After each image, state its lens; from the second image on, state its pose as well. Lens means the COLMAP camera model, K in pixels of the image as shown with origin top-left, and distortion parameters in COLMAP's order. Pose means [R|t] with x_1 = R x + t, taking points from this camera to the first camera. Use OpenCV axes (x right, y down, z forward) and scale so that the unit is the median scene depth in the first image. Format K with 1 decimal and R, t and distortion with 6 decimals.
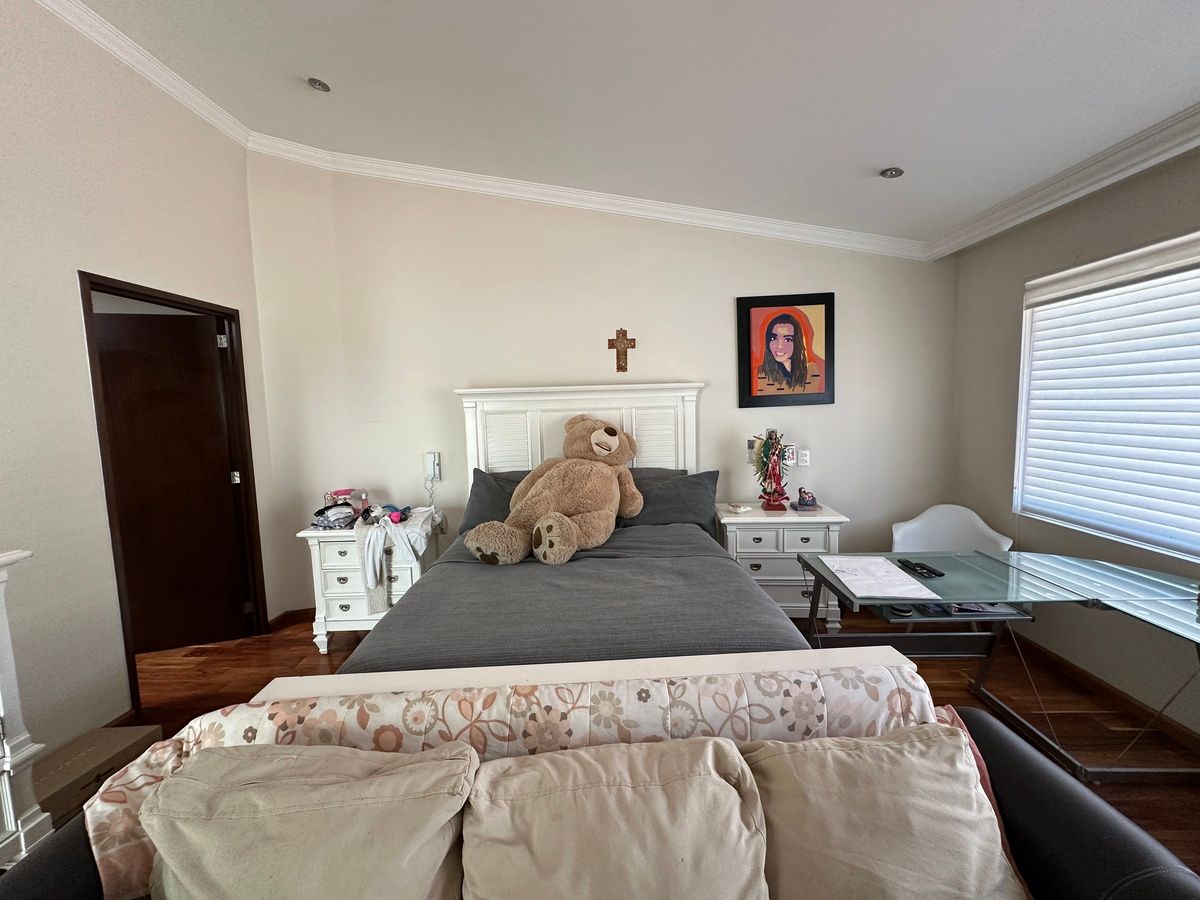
lens RADIAL K [[479.9, 0, 600.0], [0, 479.9, 450.0], [0, 0, 1]] dist [-0.002201, 0.000066]
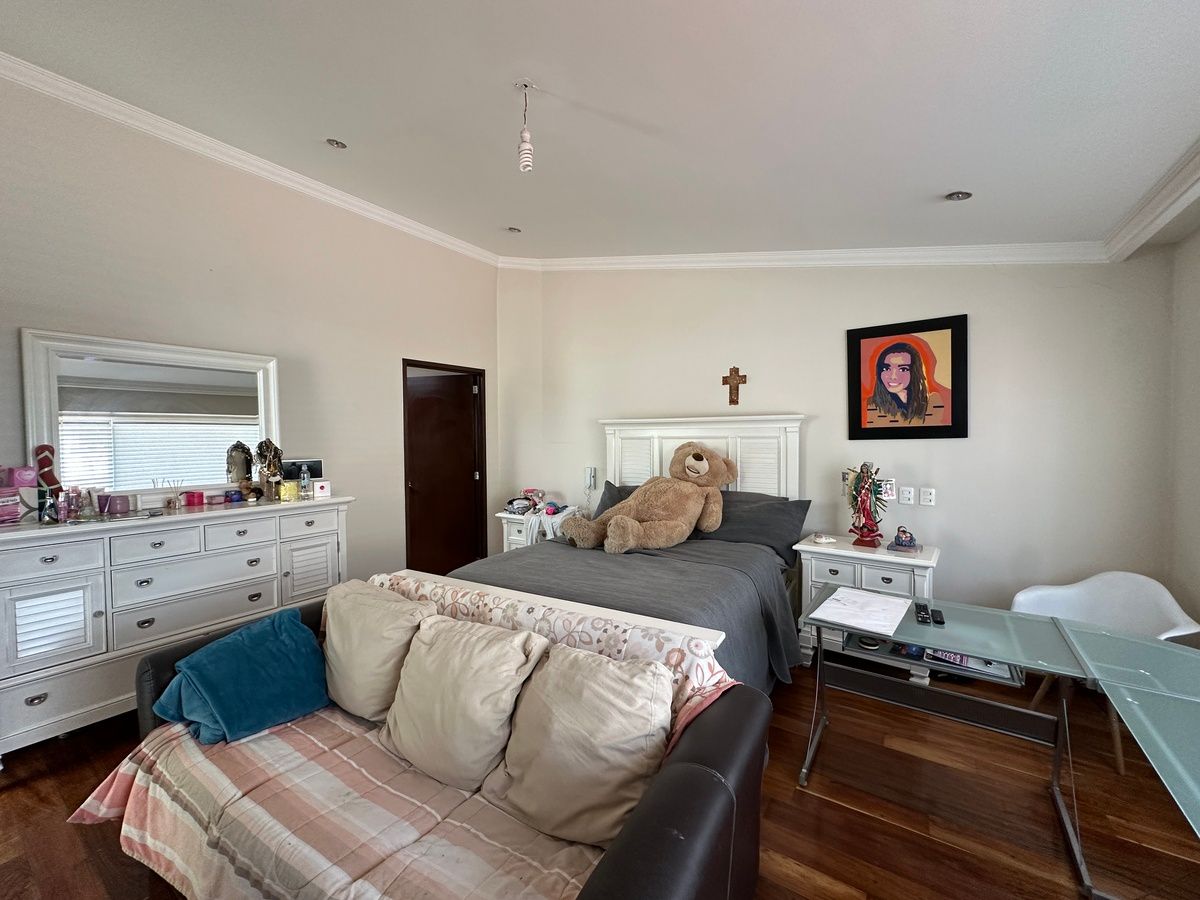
lens RADIAL K [[479.9, 0, 600.0], [0, 479.9, 450.0], [0, 0, 1]] dist [-0.002201, 0.000066]
pose [[0.842142, 0.038034, -0.537913, 0.427565], [-0.064684, 0.997432, -0.030742, -0.003611], [0.535362, 0.060684, 0.842440, -0.113811]]
